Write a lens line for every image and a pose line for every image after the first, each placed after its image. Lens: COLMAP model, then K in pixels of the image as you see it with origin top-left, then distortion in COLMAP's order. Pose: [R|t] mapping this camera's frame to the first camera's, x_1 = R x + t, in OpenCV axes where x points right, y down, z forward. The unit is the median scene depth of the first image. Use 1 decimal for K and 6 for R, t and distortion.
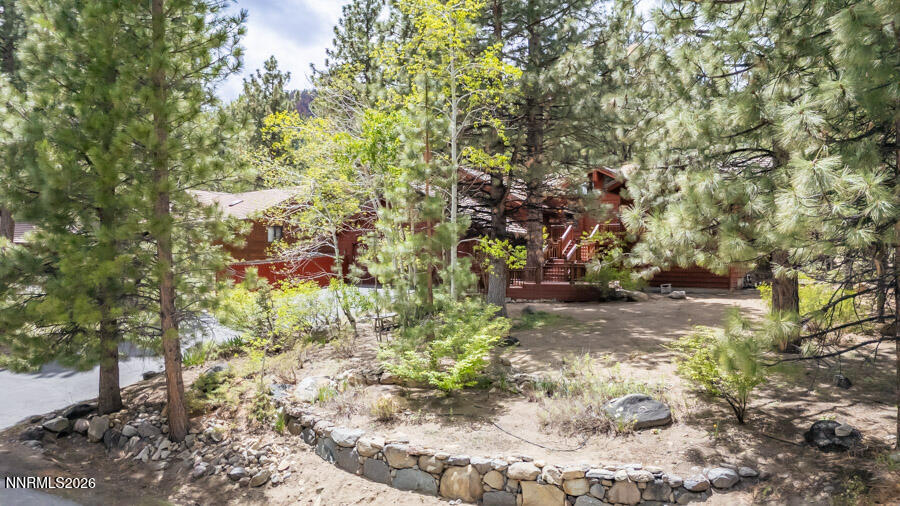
lens RADIAL K [[659.9, 0, 452.6], [0, 659.9, 259.0], [0, 0, 1]] dist [0.071131, -0.036764]
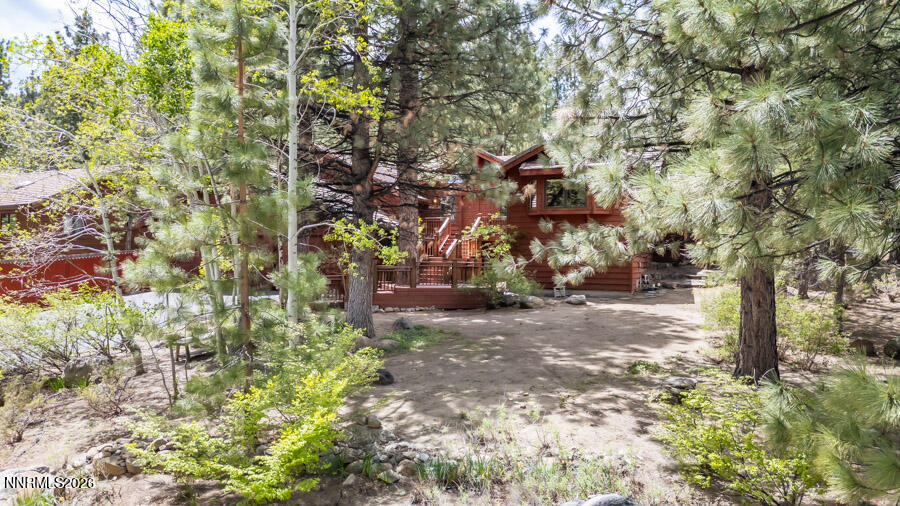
lens RADIAL K [[659.9, 0, 454.9], [0, 659.9, 254.7], [0, 0, 1]] dist [0.071131, -0.036764]
pose [[0.978762, 0.003532, 0.204968, 0.021894], [-0.002427, 0.999981, -0.005639, 0.002869], [-0.204984, 0.005022, 0.978752, 0.291964]]
